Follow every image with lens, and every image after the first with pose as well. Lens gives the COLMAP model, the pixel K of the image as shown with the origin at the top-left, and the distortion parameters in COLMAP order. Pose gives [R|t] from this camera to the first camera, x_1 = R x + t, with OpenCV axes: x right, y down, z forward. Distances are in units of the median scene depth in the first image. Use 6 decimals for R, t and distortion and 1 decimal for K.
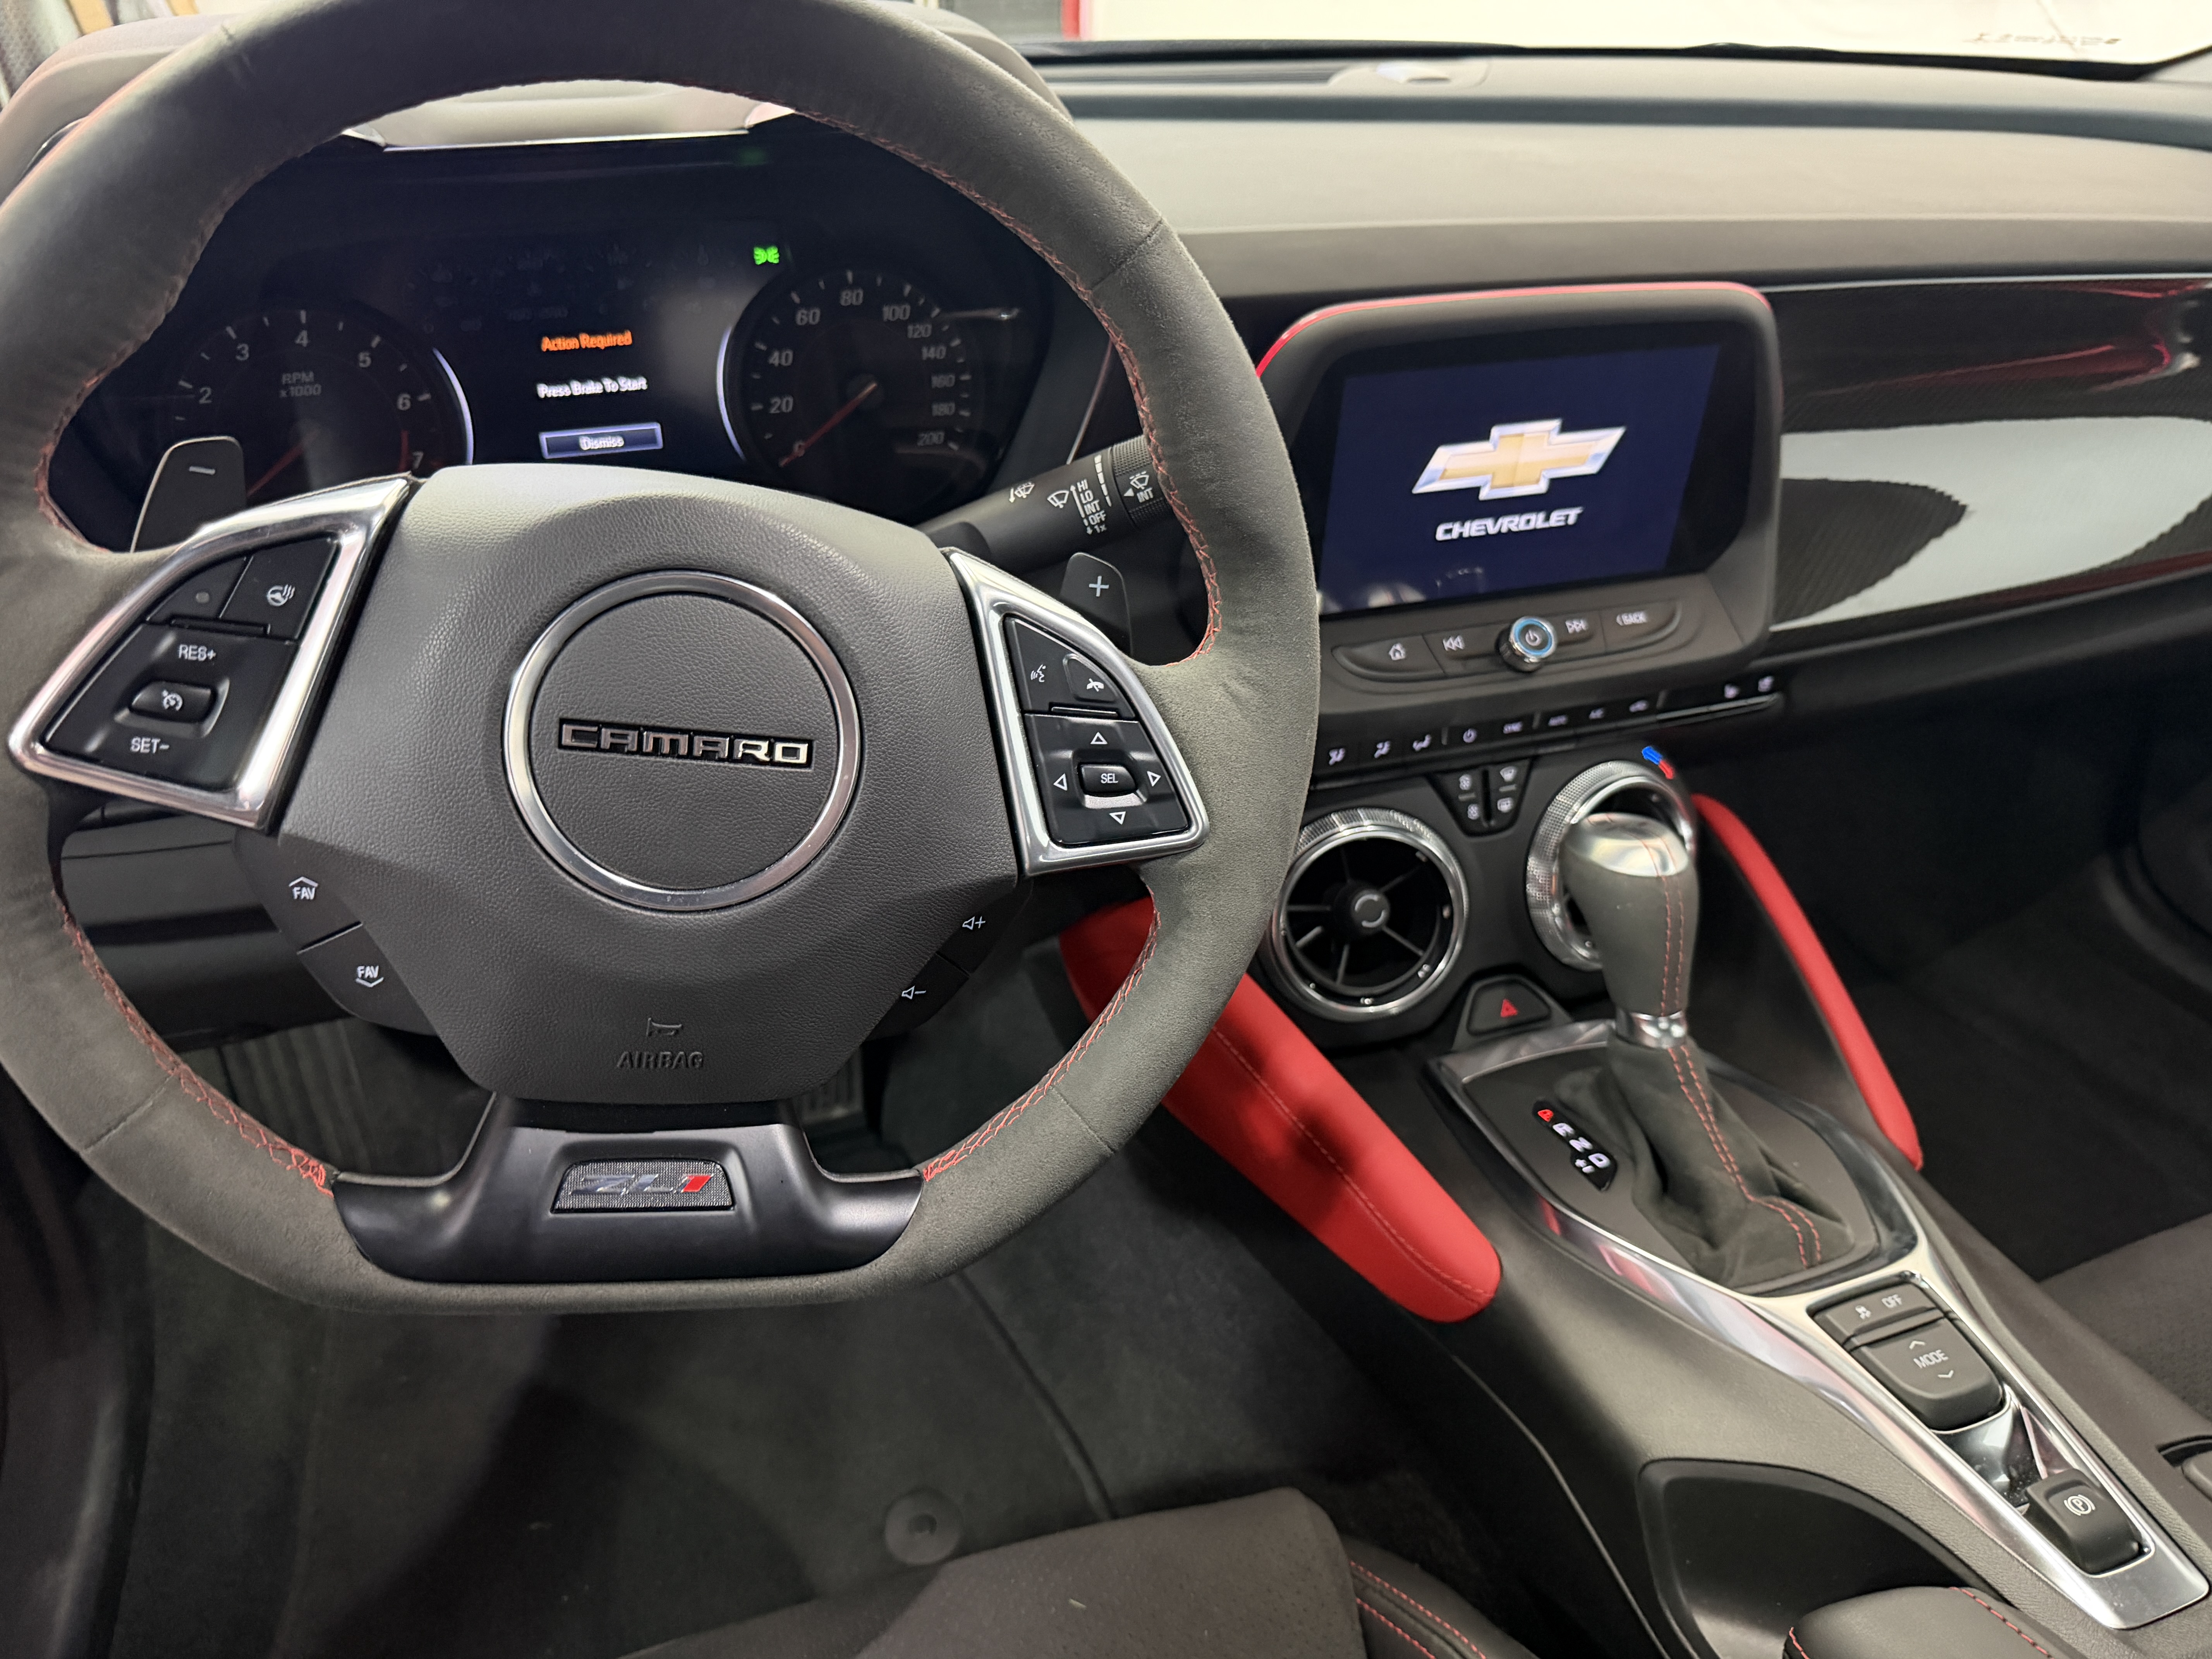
lens RADIAL K [[1613.3, 0, 1106.0], [0, 1613.3, 829.5], [0, 0, 1]] dist [0.006753, 0.000183]
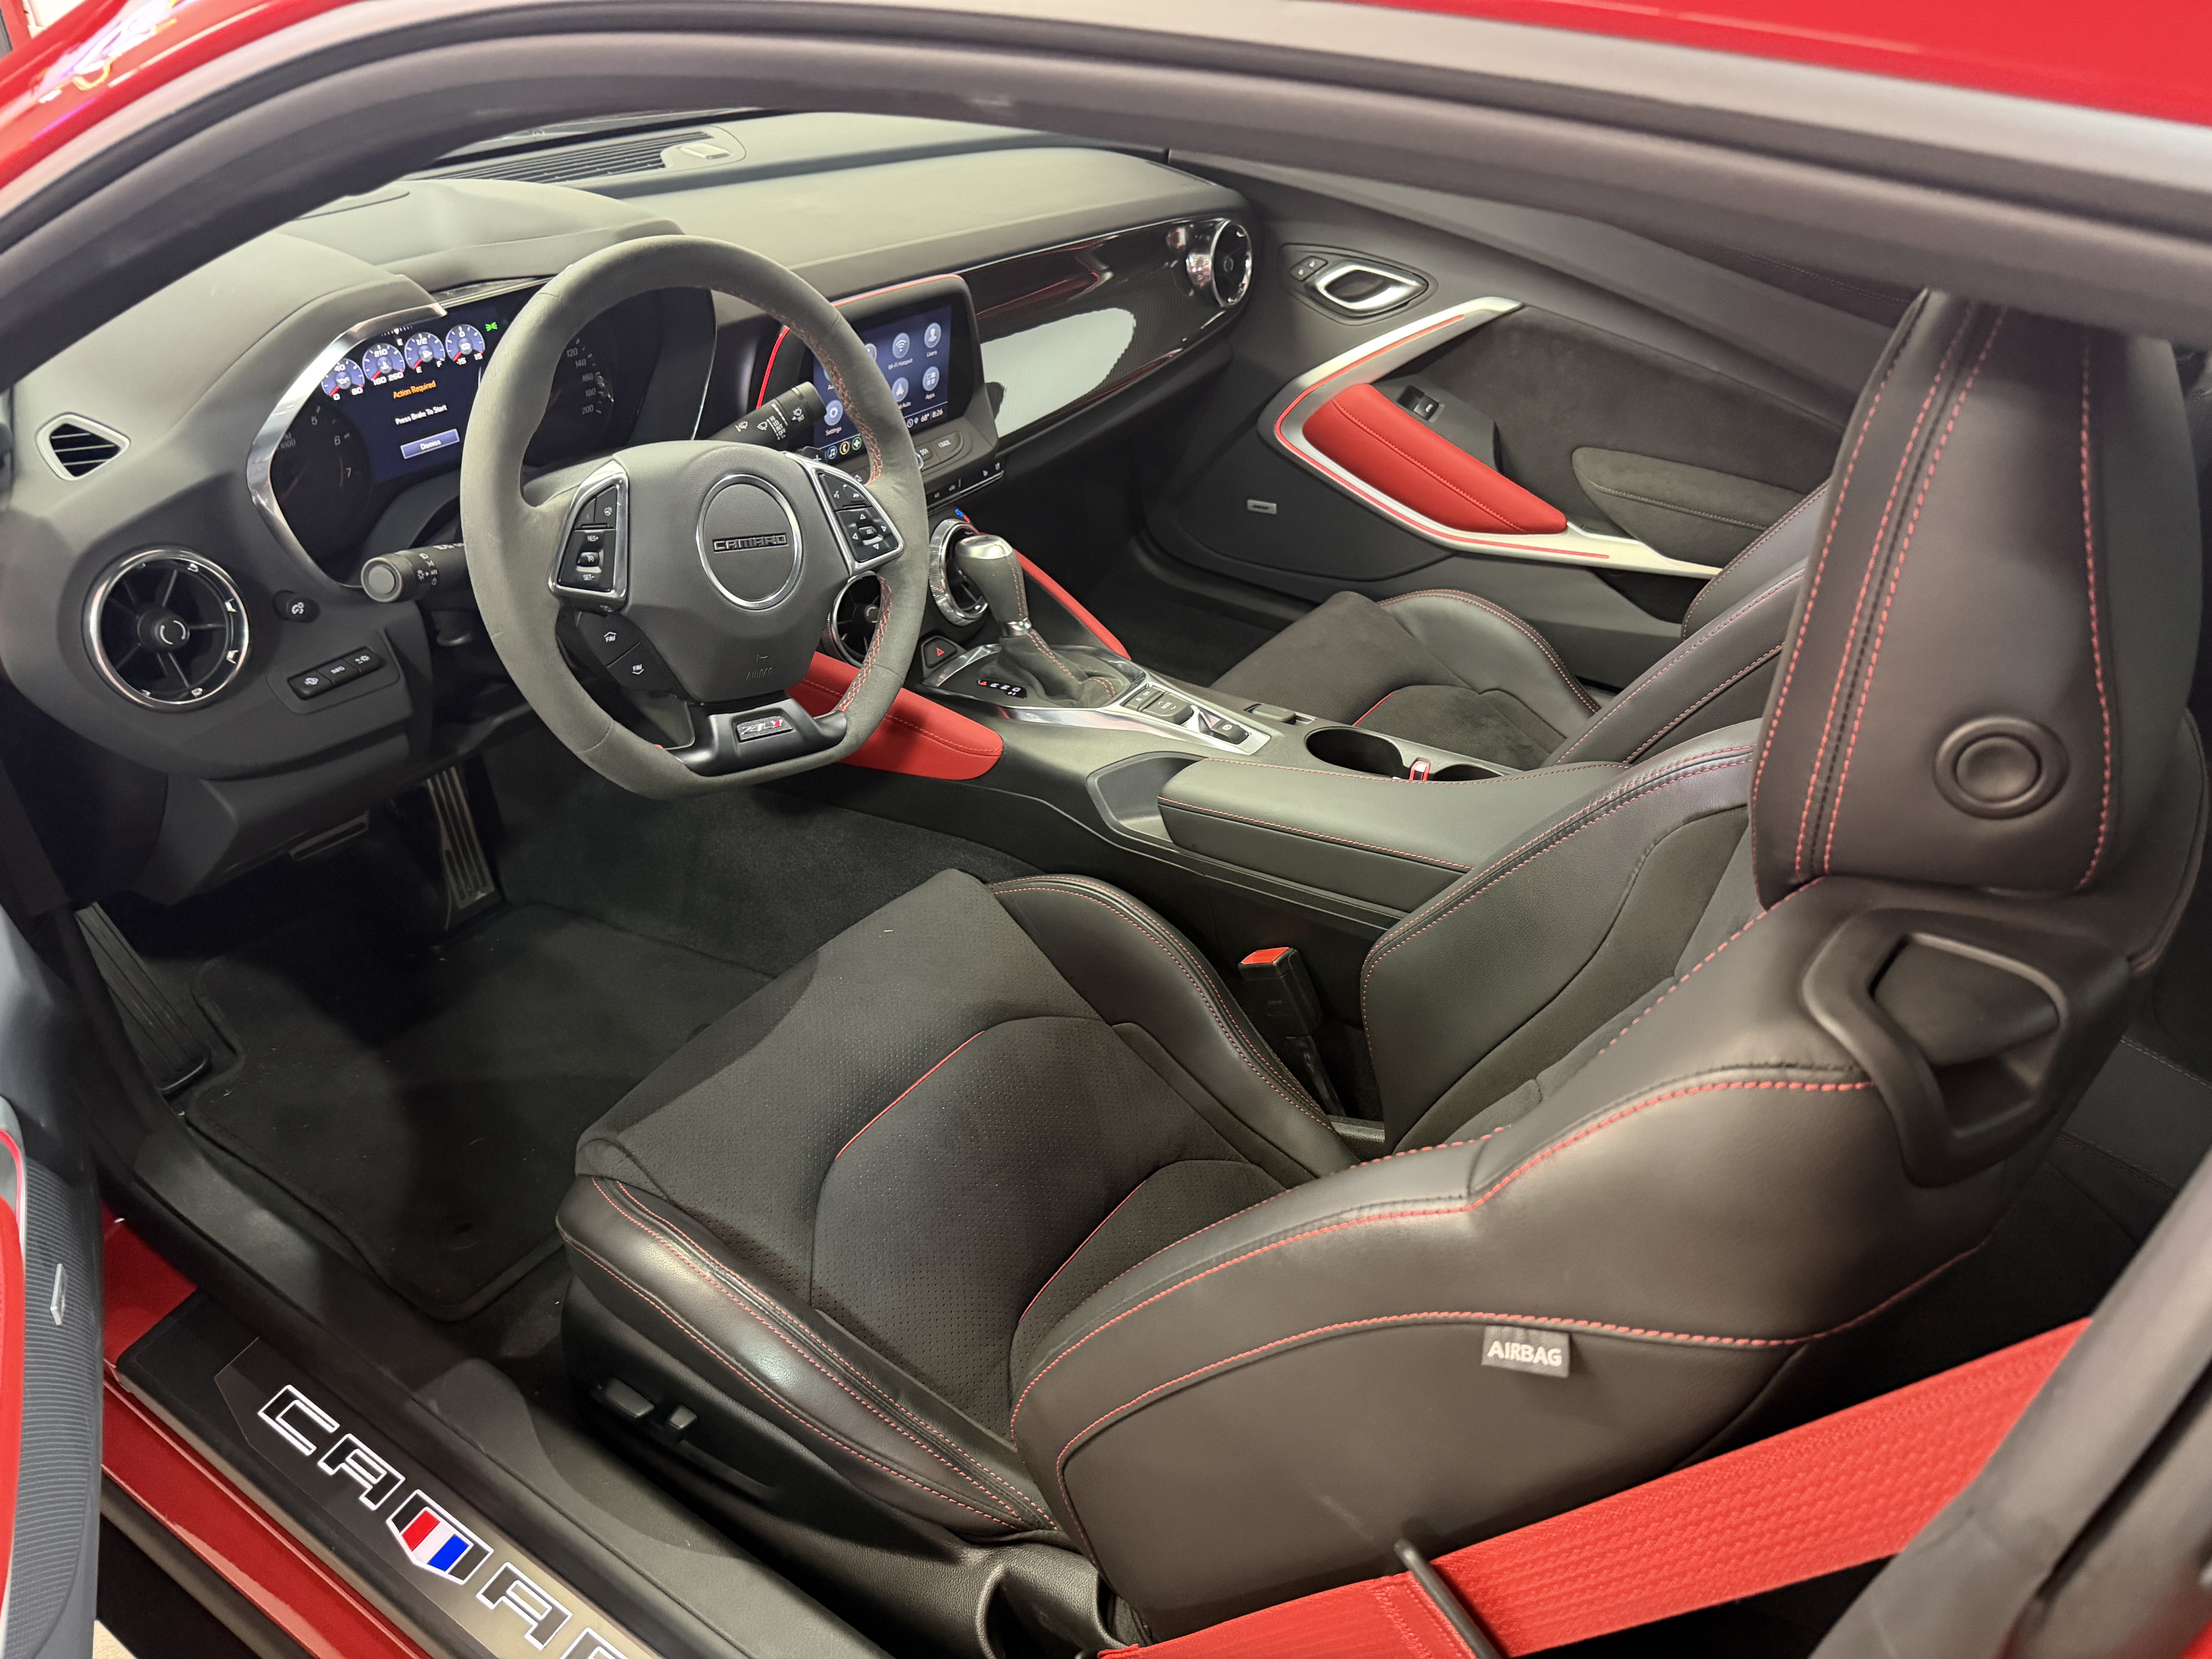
lens RADIAL K [[1613.3, 0, 1106.0], [0, 1613.3, 829.5], [0, 0, 1]] dist [0.006753, 0.000183]
pose [[0.796077, -0.297398, 0.527082, -1.148795], [0.258037, 0.954594, 0.148889, 0.129784], [-0.547429, 0.017480, 0.836670, -1.280280]]
